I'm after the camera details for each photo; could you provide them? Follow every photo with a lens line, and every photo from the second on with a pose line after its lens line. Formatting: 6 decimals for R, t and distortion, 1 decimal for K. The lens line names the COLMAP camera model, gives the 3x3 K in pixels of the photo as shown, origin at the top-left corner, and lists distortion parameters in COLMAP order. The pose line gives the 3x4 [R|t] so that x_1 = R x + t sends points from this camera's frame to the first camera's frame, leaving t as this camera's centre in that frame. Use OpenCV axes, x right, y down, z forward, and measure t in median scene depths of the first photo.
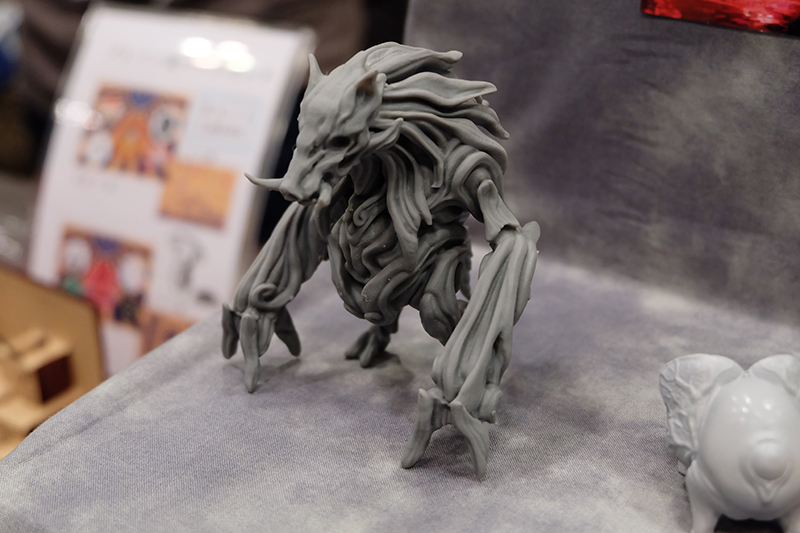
lens RADIAL K [[1214.5, 0, 400.0], [0, 1214.5, 267.7], [0, 0, 1]] dist [-0.065484, 0.000000]
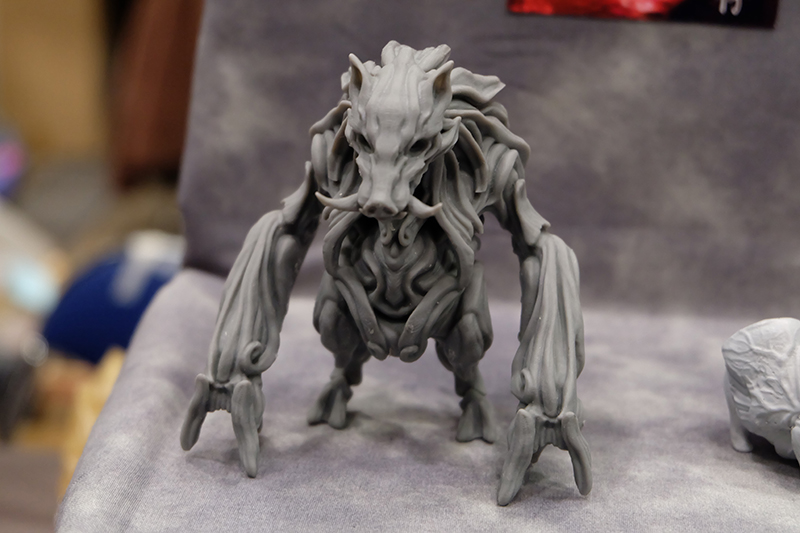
lens RADIAL K [[1543.9, 0, 399.6], [0, 1543.9, 266.5], [0, 0, 1]] dist [-0.051360, 0.000000]
pose [[0.850584, -0.125899, 0.510545, -0.603377], [0.173513, 0.983734, -0.046491, 0.031191], [-0.496387, 0.128130, 0.858593, 0.041343]]
